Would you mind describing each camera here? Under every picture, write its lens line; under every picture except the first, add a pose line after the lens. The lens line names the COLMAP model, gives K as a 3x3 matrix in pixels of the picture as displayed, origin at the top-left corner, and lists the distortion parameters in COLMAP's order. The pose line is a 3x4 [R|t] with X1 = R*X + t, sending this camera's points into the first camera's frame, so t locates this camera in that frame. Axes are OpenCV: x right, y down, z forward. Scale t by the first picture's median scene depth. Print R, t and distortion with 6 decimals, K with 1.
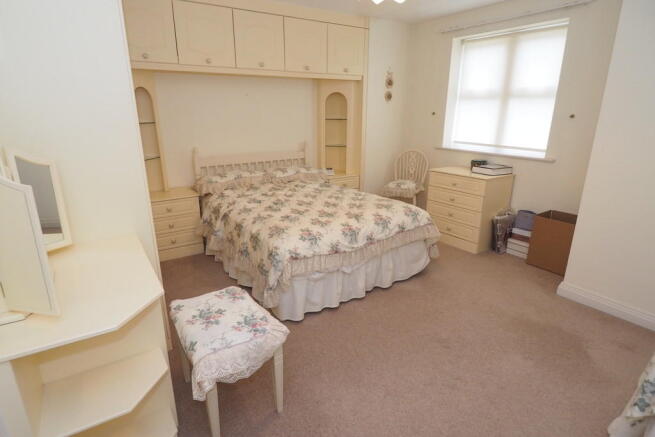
lens RADIAL K [[353.4, 0, 324.0], [0, 353.4, 216.3], [0, 0, 1]] dist [-0.008637, -0.000652]
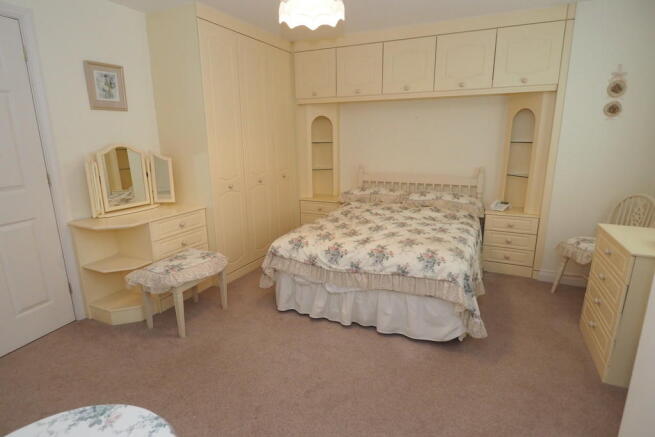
lens RADIAL K [[353.4, 0, 328.9], [0, 353.4, 219.7], [0, 0, 1]] dist [-0.008637, -0.000652]
pose [[0.517353, 0.195291, -0.833191, 0.651693], [-0.238208, 0.967998, 0.078977, -0.087305], [0.821951, 0.157614, 0.547316, 0.316544]]
